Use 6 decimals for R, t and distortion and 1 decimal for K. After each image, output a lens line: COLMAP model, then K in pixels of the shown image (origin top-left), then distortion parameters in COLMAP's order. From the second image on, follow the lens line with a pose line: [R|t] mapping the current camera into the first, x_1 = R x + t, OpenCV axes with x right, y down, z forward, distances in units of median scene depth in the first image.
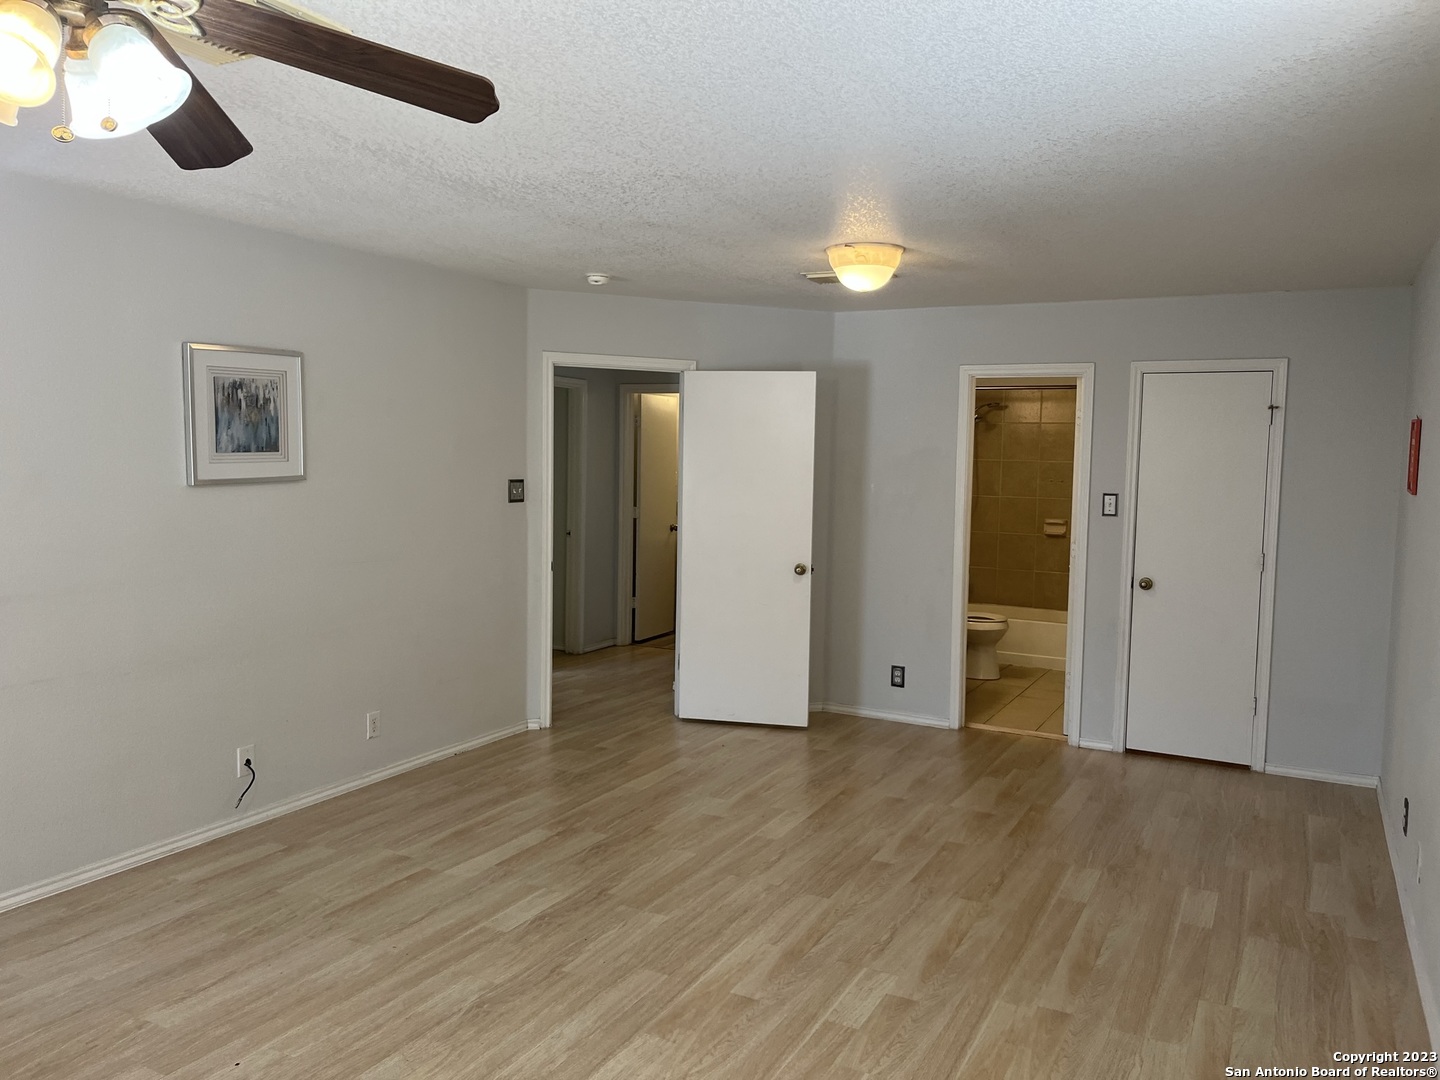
lens RADIAL K [[1099.1, 0, 720.3], [0, 1099.1, 533.7], [0, 0, 1]] dist [0.040483, -0.062106]
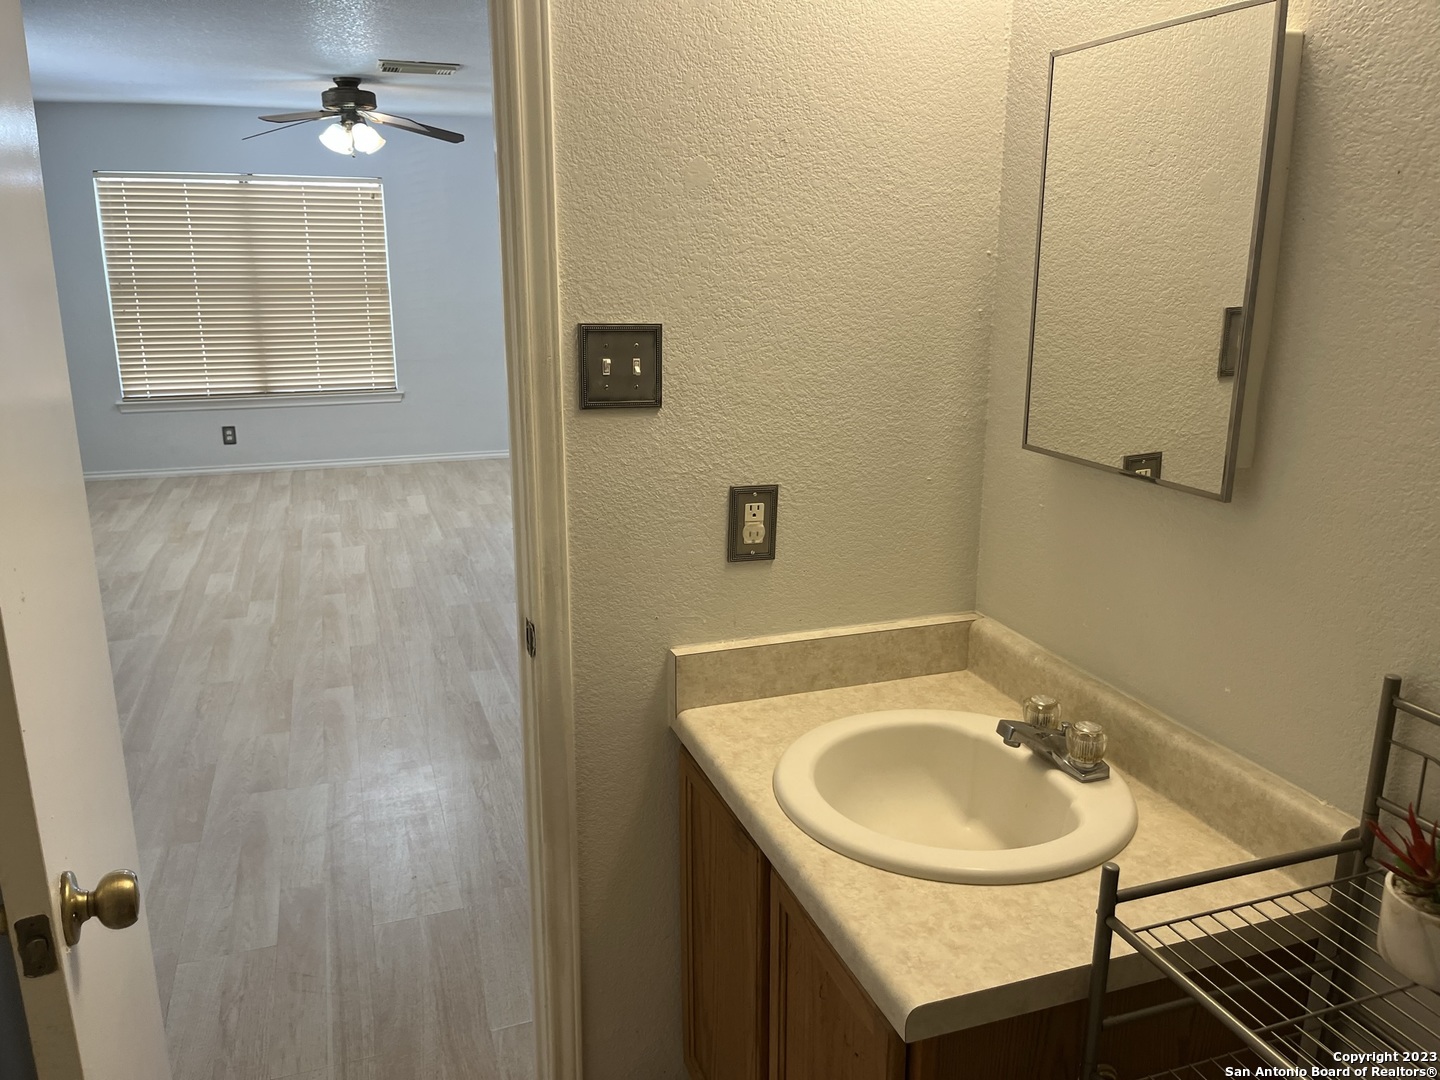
lens RADIAL K [[1099.1, 0, 725.3], [0, 1099.1, 535.2], [0, 0, 1]] dist [0.040483, -0.062106]
pose [[-0.676520, 0.162988, -0.718162, 0.569421], [-0.068805, 0.956945, 0.281996, -0.105605], [0.733203, 0.240189, -0.636178, 1.792638]]
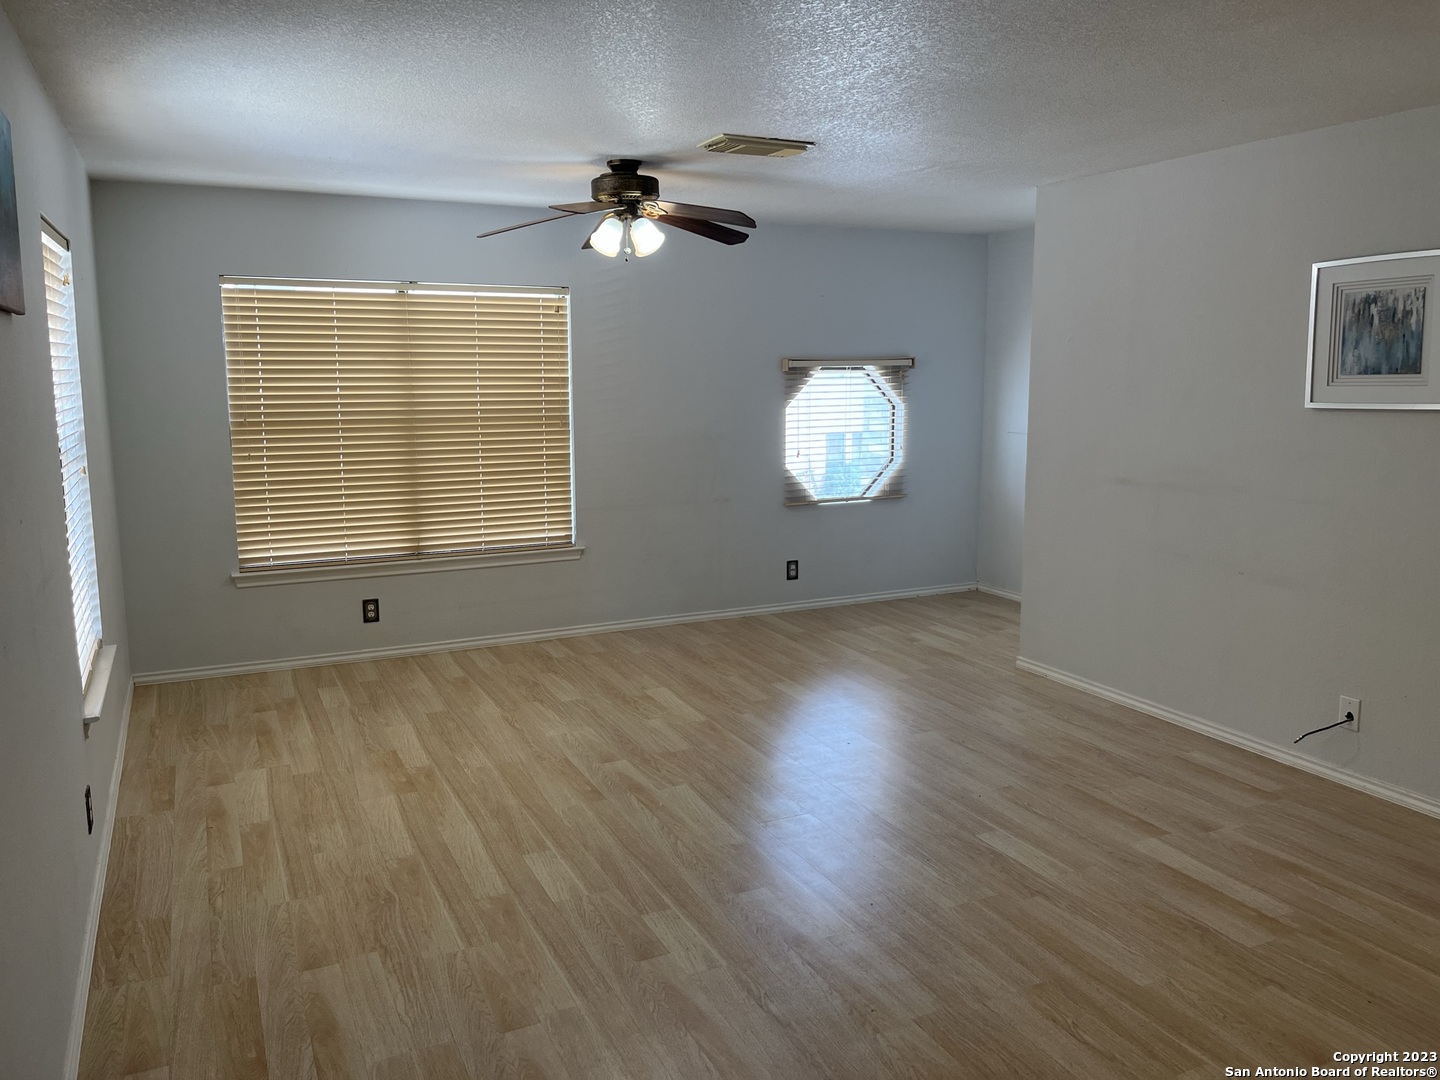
lens RADIAL K [[1099.1, 0, 725.9], [0, 1099.1, 515.6], [0, 0, 1]] dist [0.040483, -0.062106]
pose [[-0.592920, 0.092217, -0.799964, 0.628261], [-0.069736, 0.983809, 0.165097, -0.074733], [0.802236, 0.153675, -0.576889, 1.149873]]
